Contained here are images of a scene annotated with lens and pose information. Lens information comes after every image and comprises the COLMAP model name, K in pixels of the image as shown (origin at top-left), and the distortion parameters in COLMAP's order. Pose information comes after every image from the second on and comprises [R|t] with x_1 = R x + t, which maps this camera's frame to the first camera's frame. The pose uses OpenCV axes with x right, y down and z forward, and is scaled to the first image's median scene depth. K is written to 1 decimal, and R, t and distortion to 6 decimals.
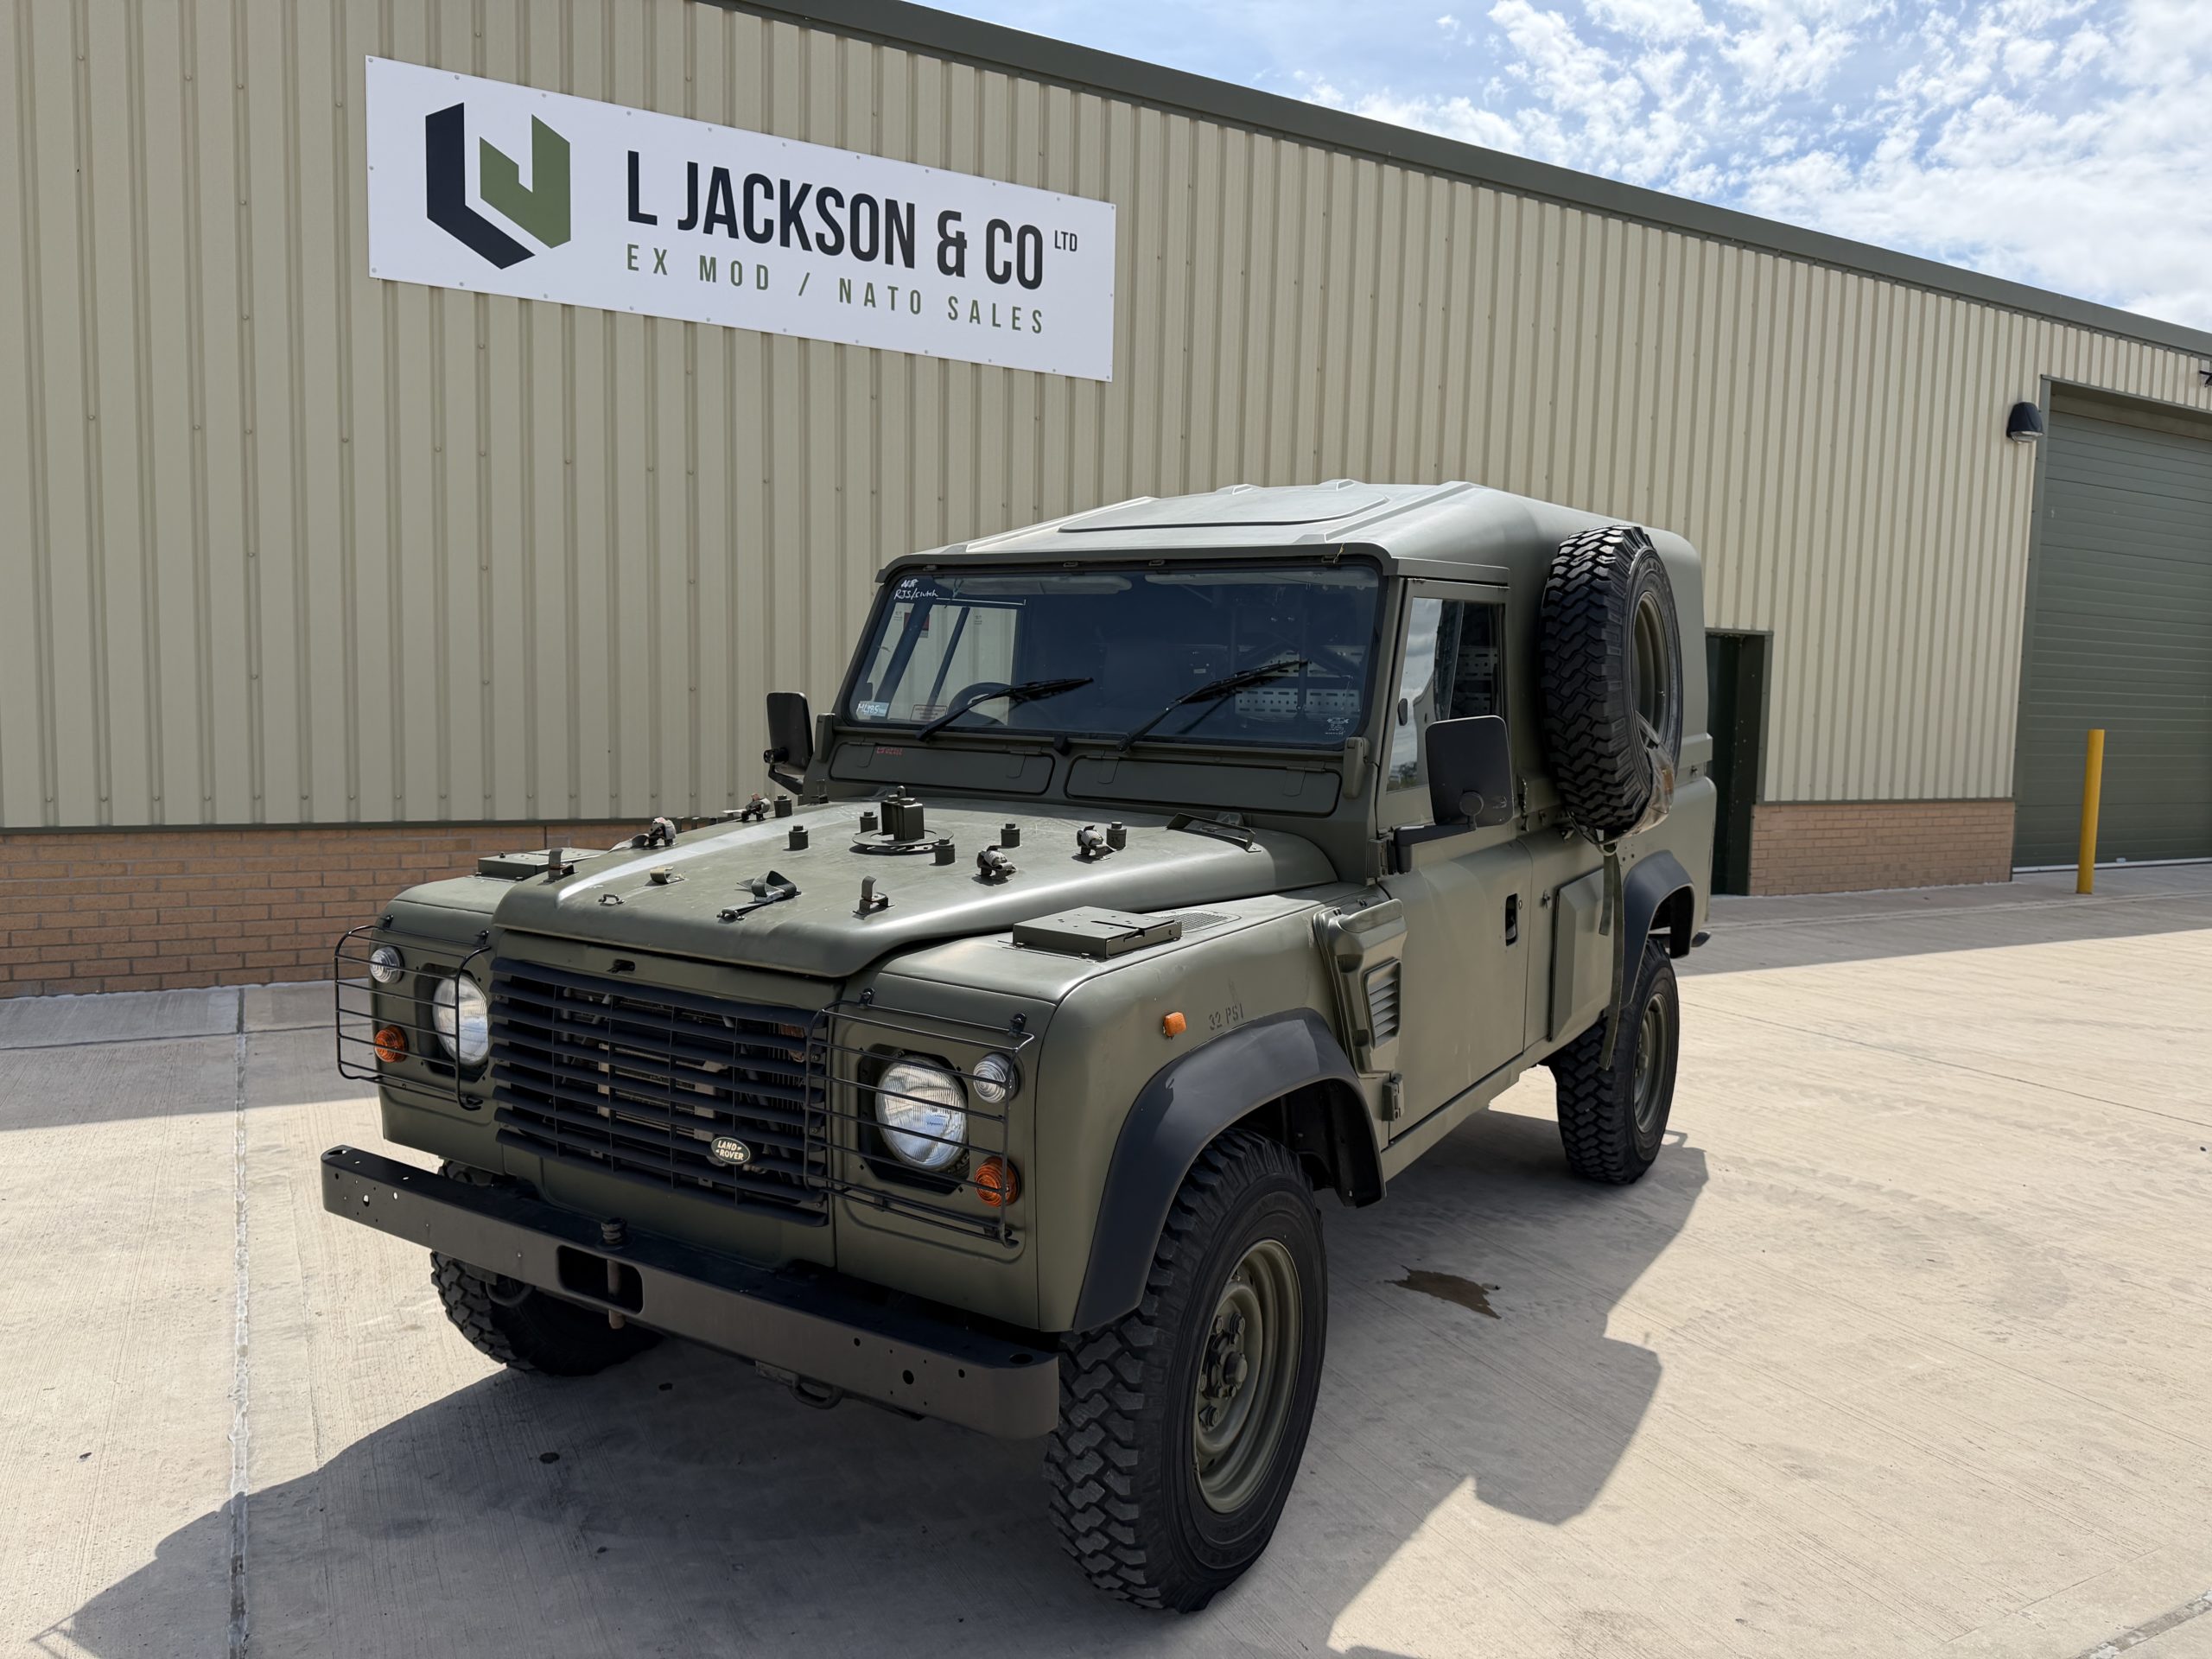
lens RADIAL K [[1595.6, 0, 1107.9], [0, 1595.6, 878.3], [0, 0, 1]] dist [0.031824, -0.041323]
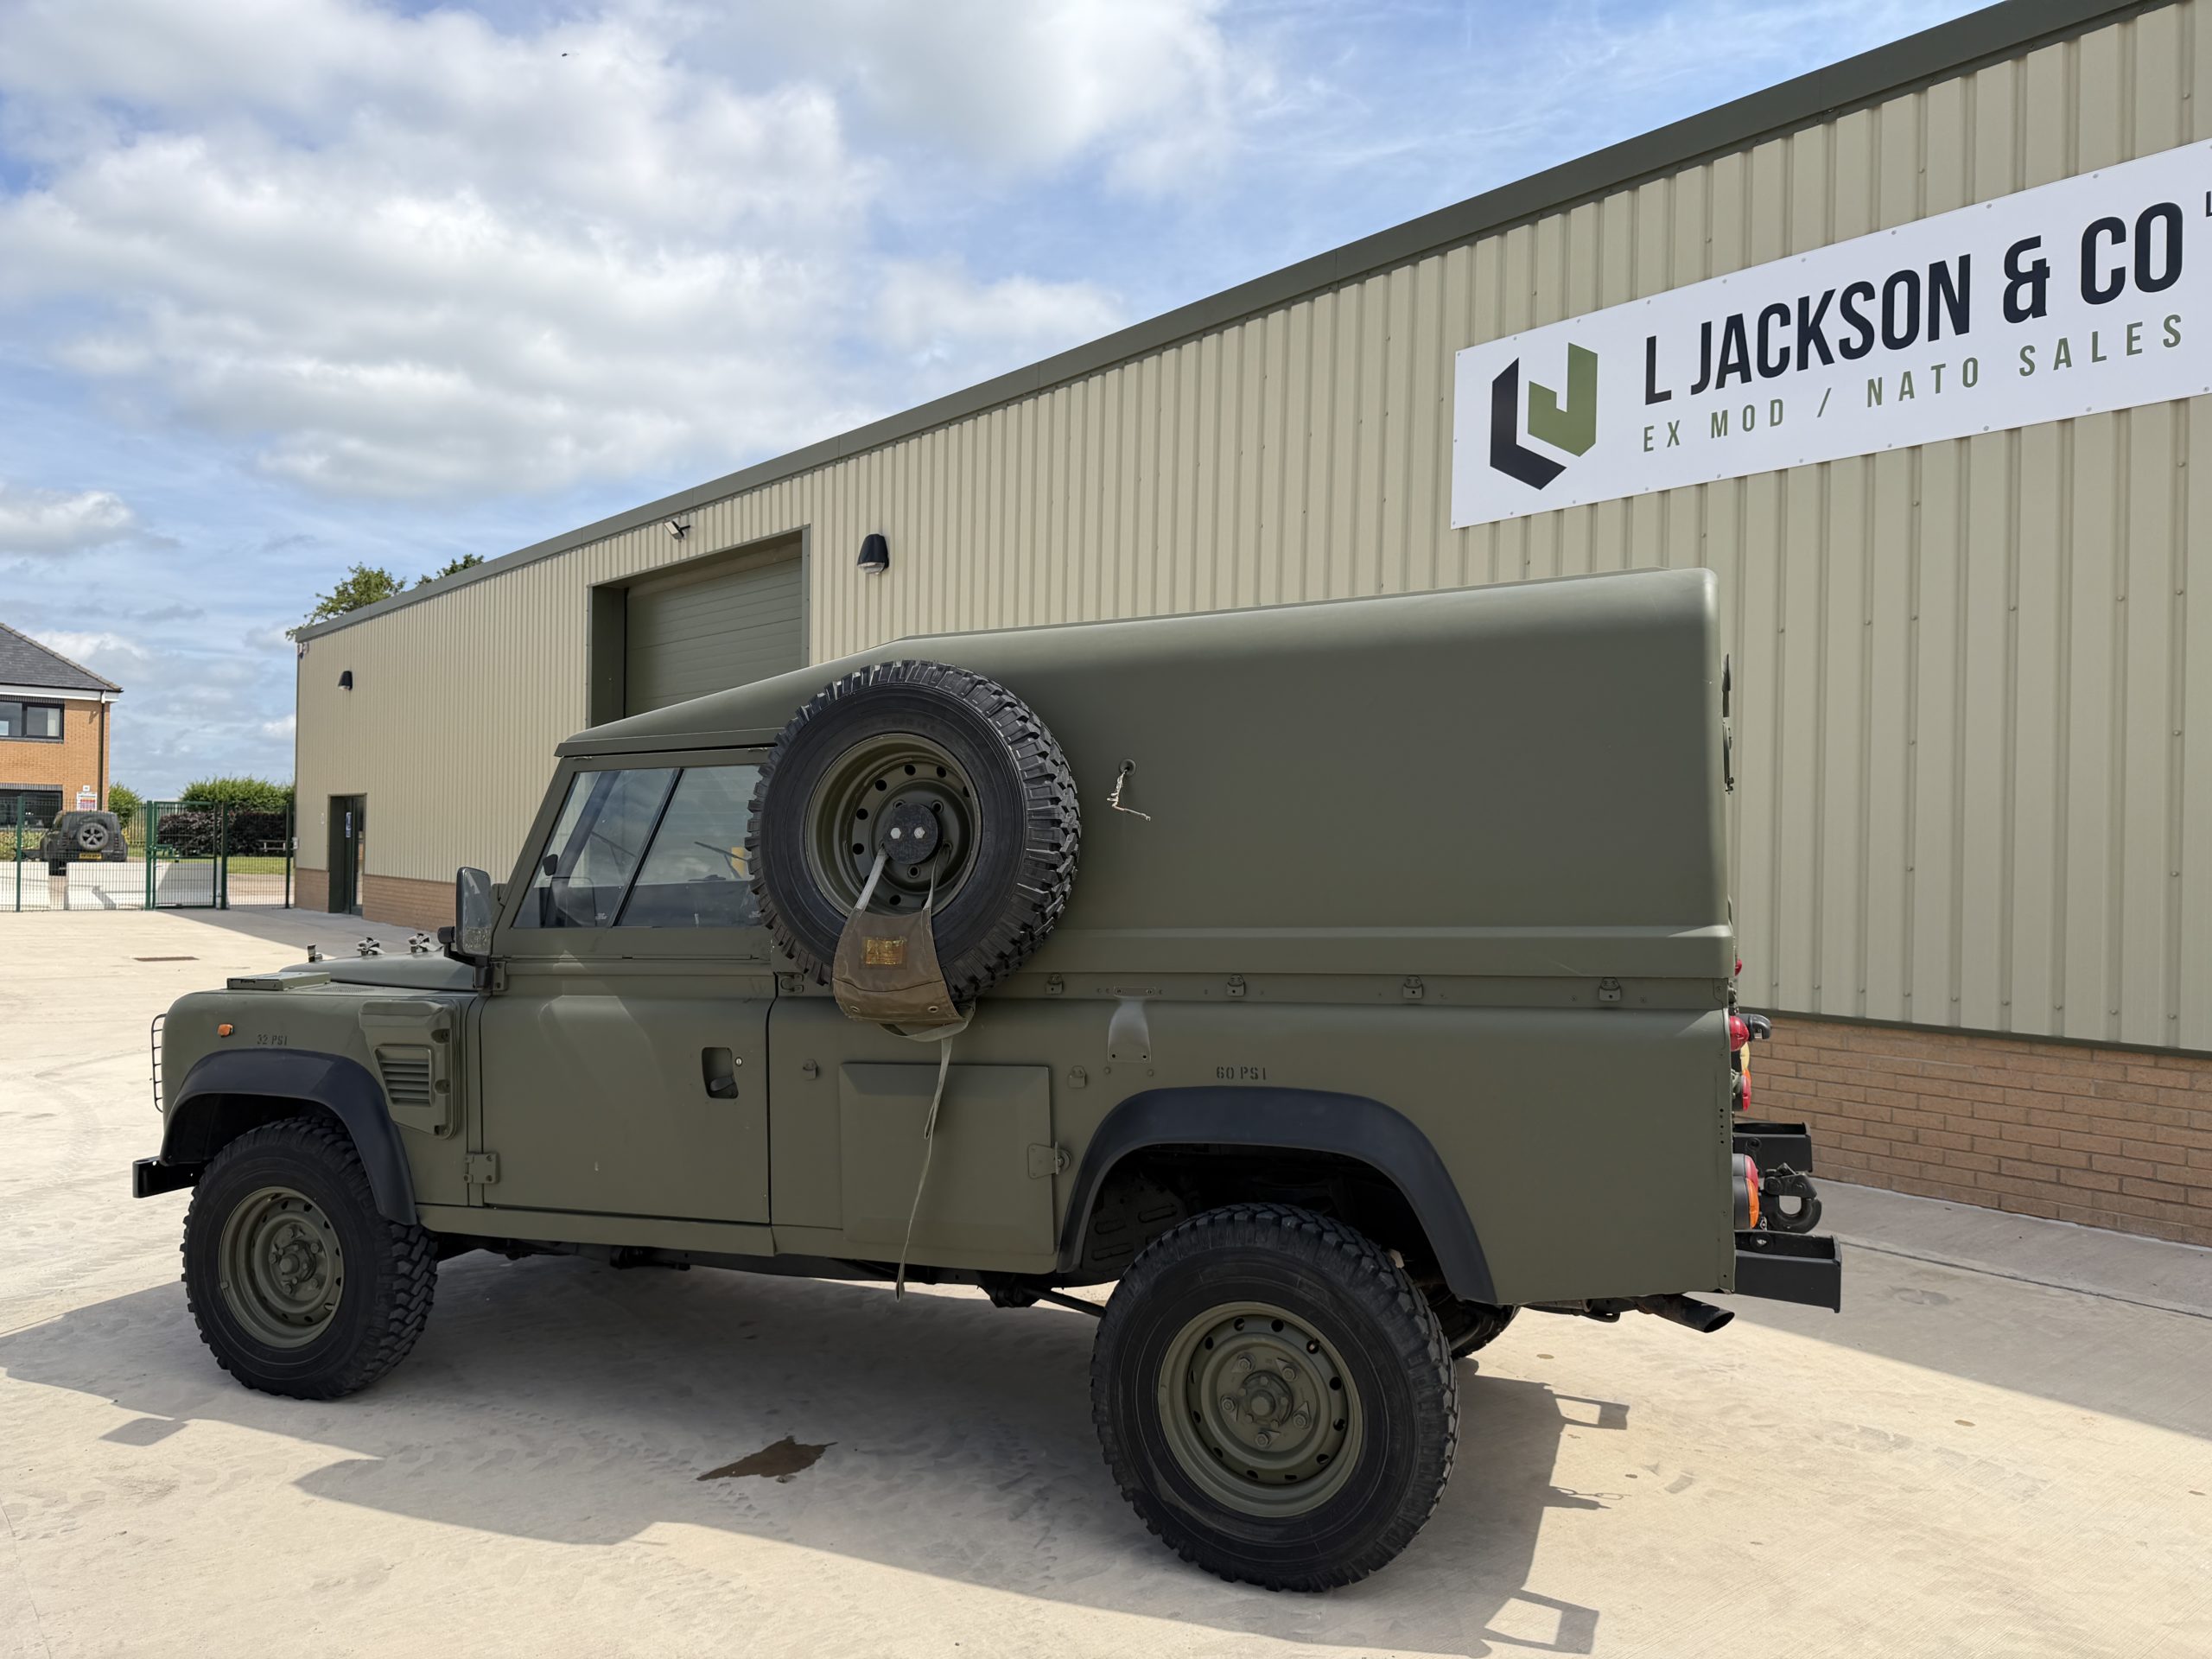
lens RADIAL K [[1595.6, 0, 1053.5], [0, 1595.6, 850.2], [0, 0, 1]] dist [0.031824, -0.041323]
pose [[0.158280, -0.019848, -0.987195, 0.632308], [-0.120140, 0.991982, -0.039207, -0.046985], [0.980058, 0.124808, 0.154626, 0.510714]]
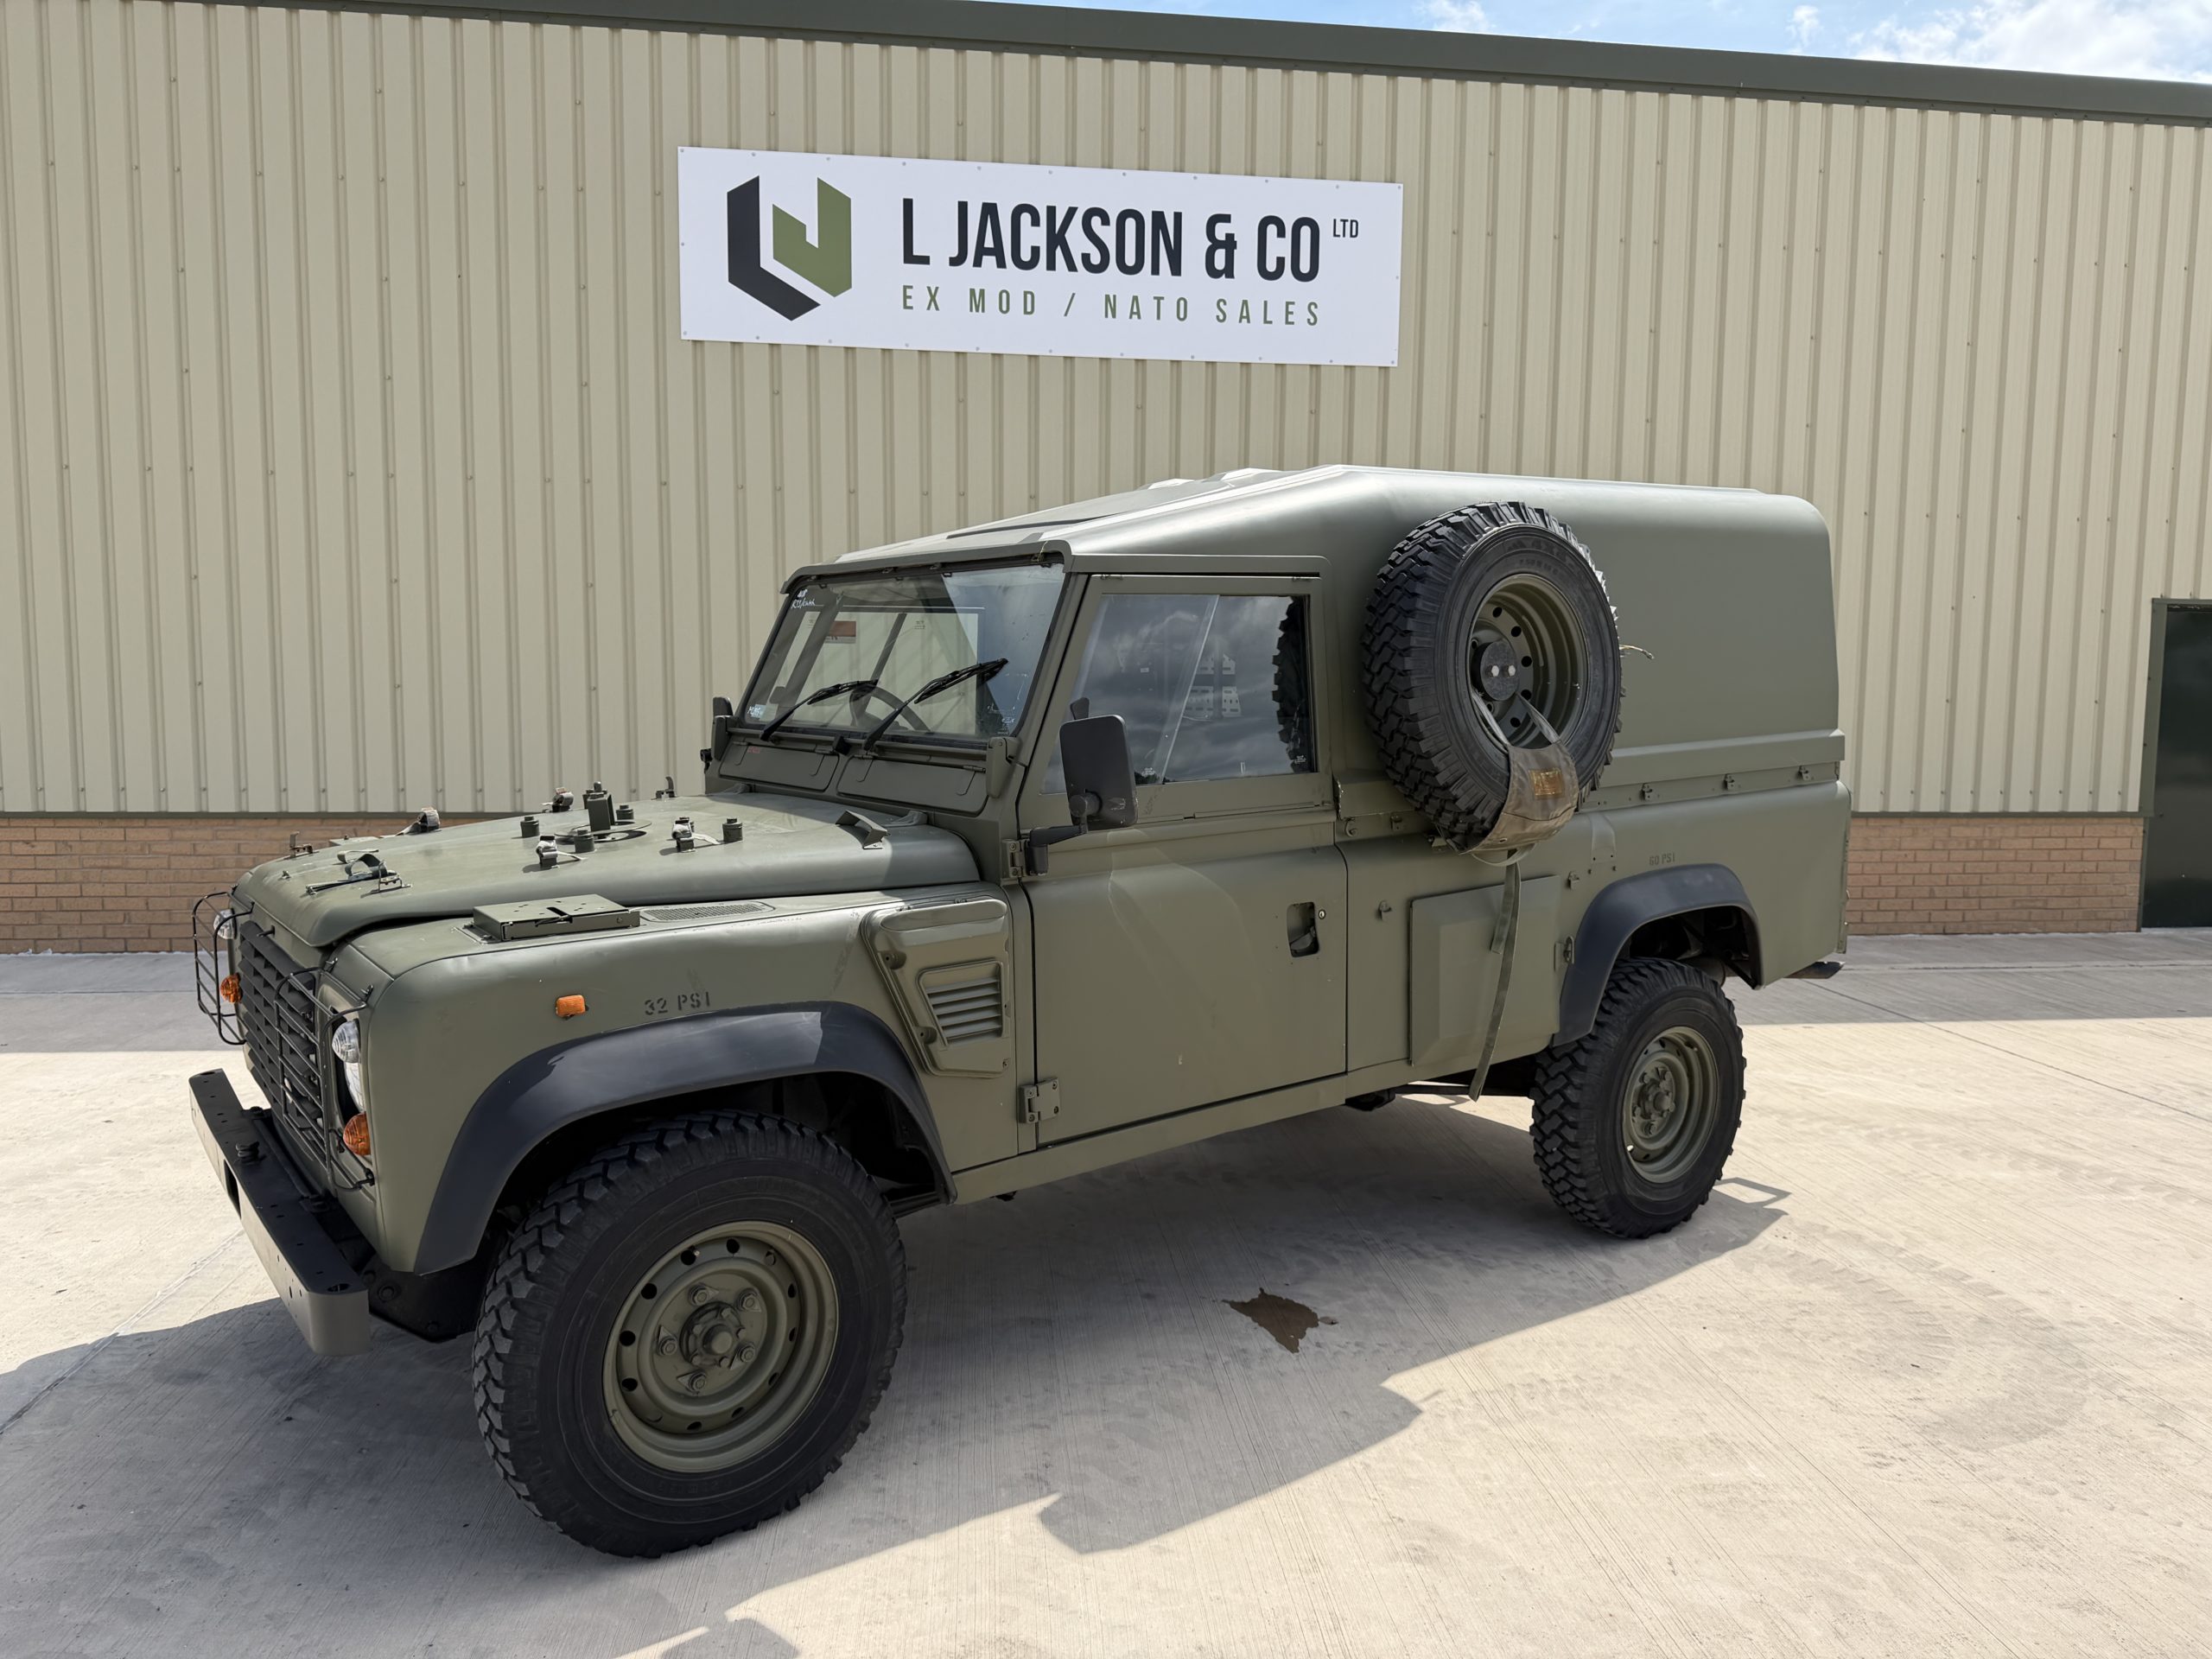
lens RADIAL K [[1595.6, 0, 1094.6], [0, 1595.6, 888.1], [0, 0, 1]] dist [0.031824, -0.041323]
pose [[0.925871, 0.031333, -0.376538, 0.242768], [-0.028718, 0.999509, 0.012558, -0.003839], [0.376746, -0.000814, 0.926316, 0.041188]]
